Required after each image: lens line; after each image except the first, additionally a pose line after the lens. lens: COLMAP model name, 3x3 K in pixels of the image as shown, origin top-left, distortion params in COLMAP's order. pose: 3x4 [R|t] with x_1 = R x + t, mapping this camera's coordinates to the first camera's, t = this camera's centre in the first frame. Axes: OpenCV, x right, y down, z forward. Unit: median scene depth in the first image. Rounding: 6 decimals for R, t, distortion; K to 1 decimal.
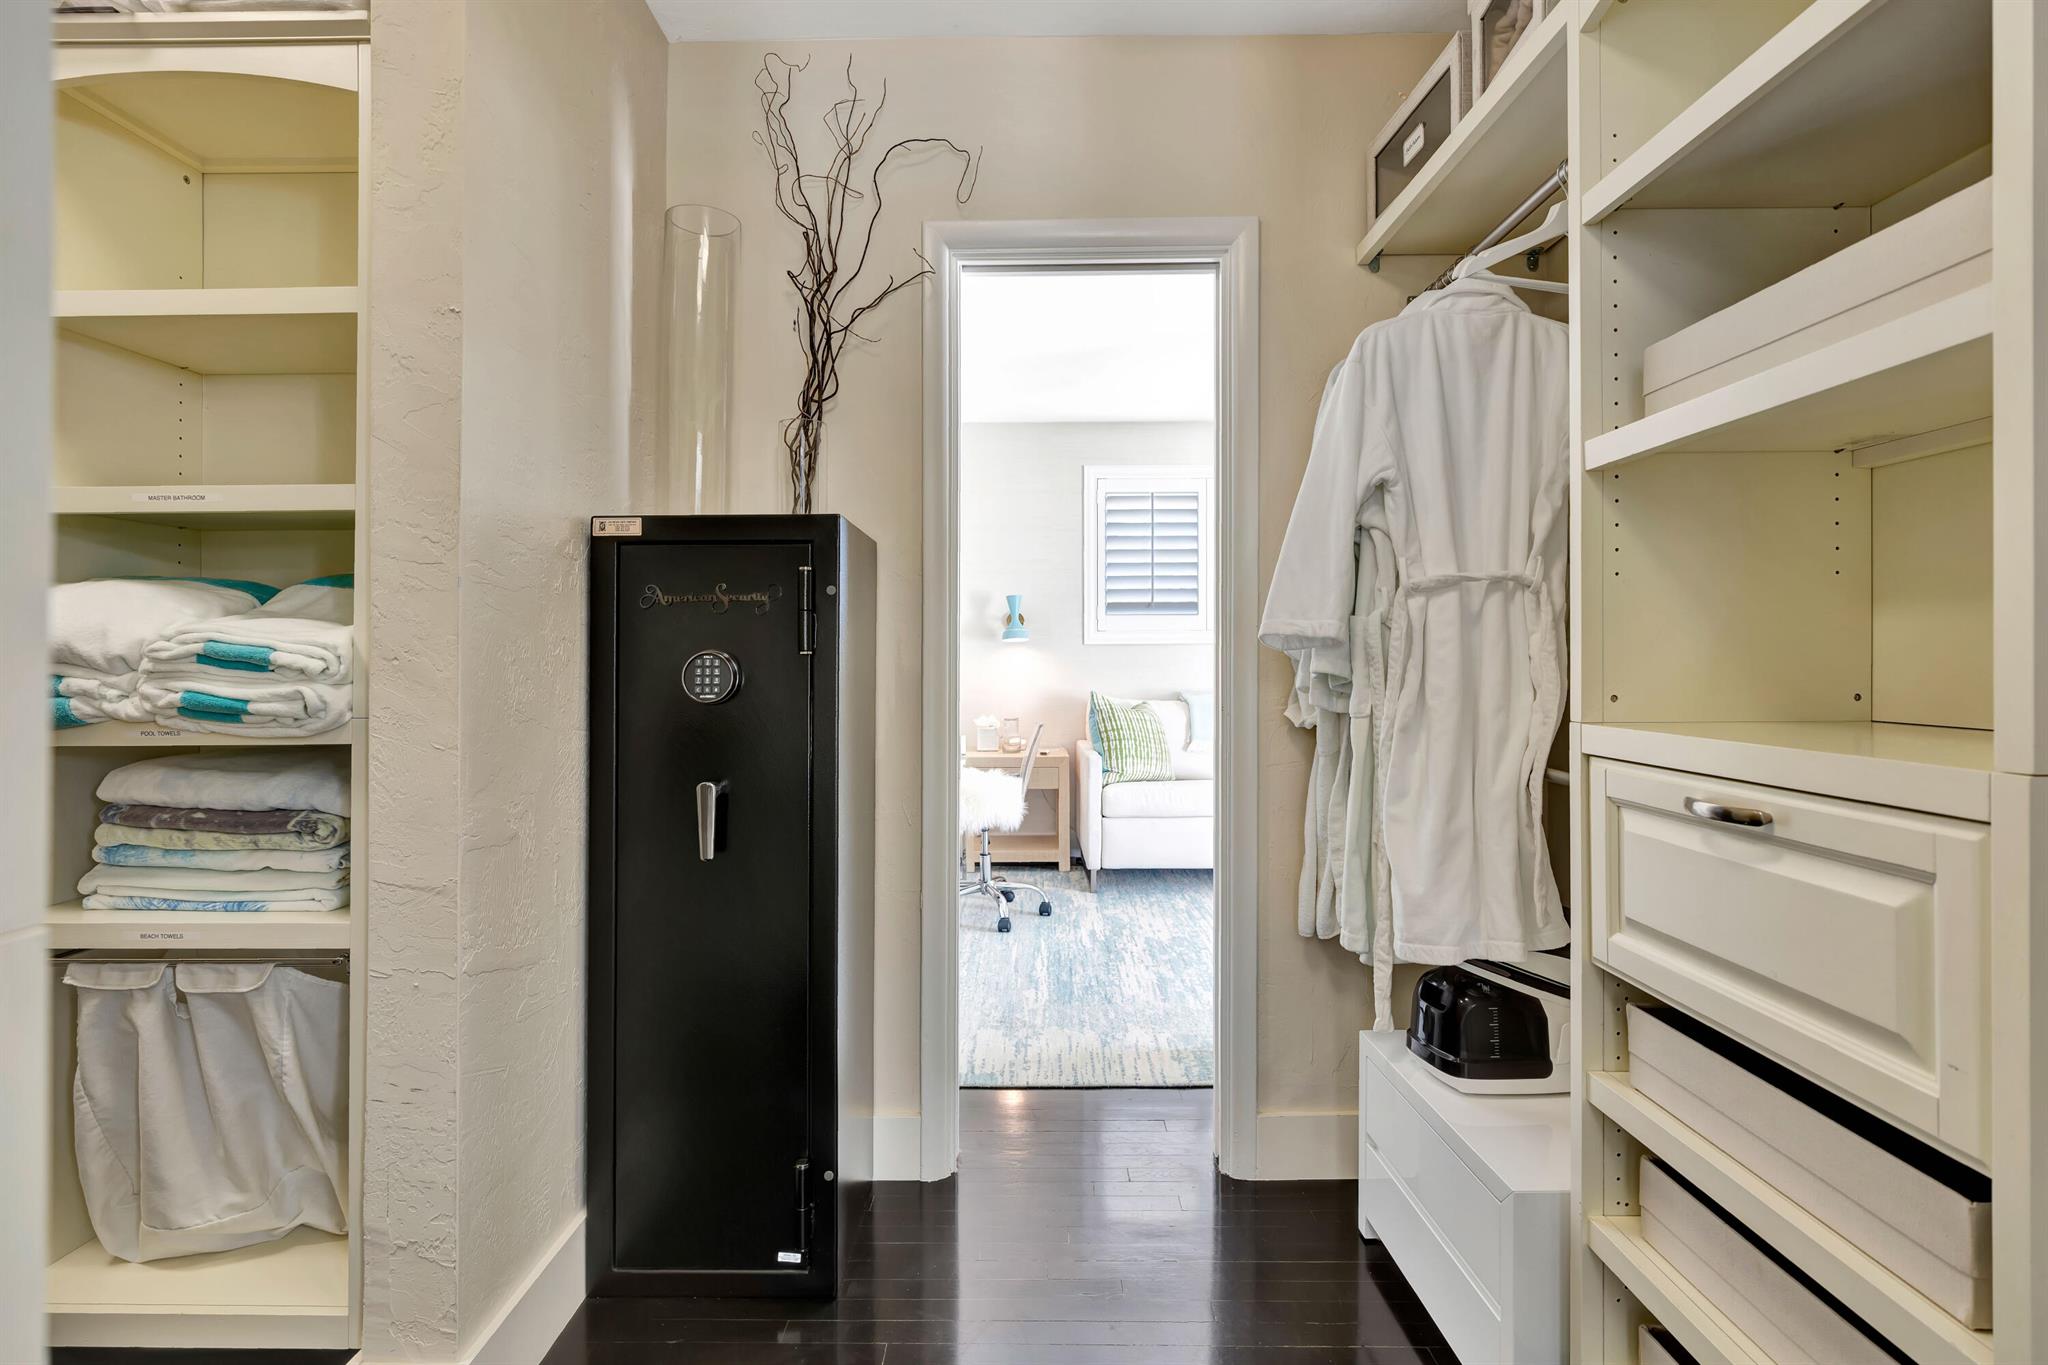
lens RADIAL K [[999.1, 0, 1028.3], [0, 999.1, 671.3], [0, 0, 1]] dist [0.000694, 0.000015]
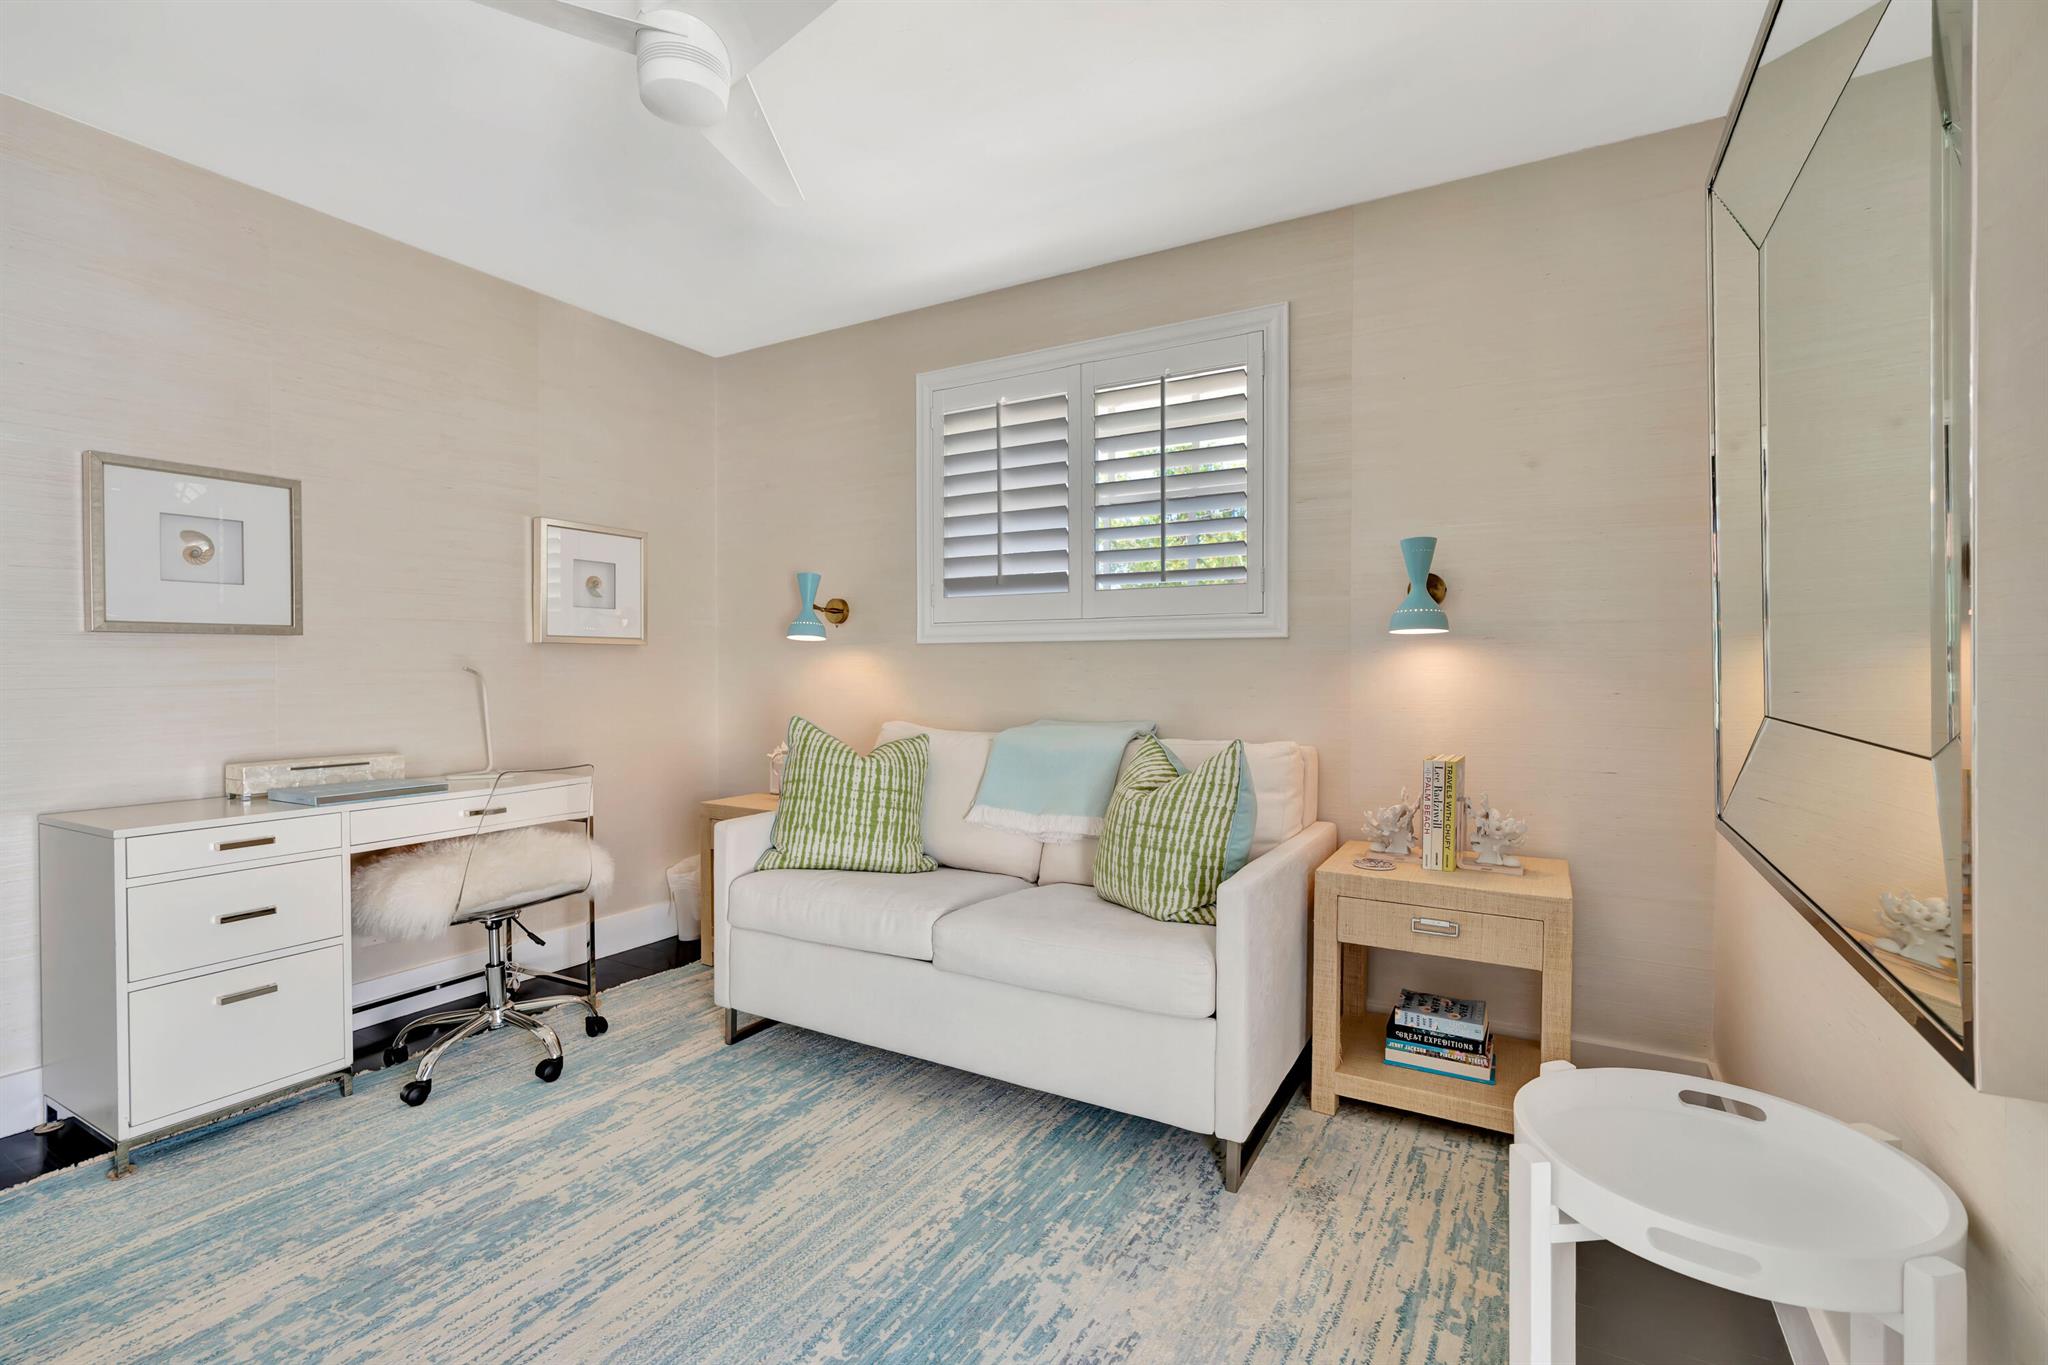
lens RADIAL K [[926.8, 0, 1029.5], [0, 926.8, 676.7], [0, 0, 1]] dist [-0.008027, 0.005285]
pose [[0.871641, 0.008641, -0.490068, 0.427577], [-0.011645, 0.999927, -0.003081, -0.004073], [0.490006, 0.008393, 0.871679, 0.502647]]
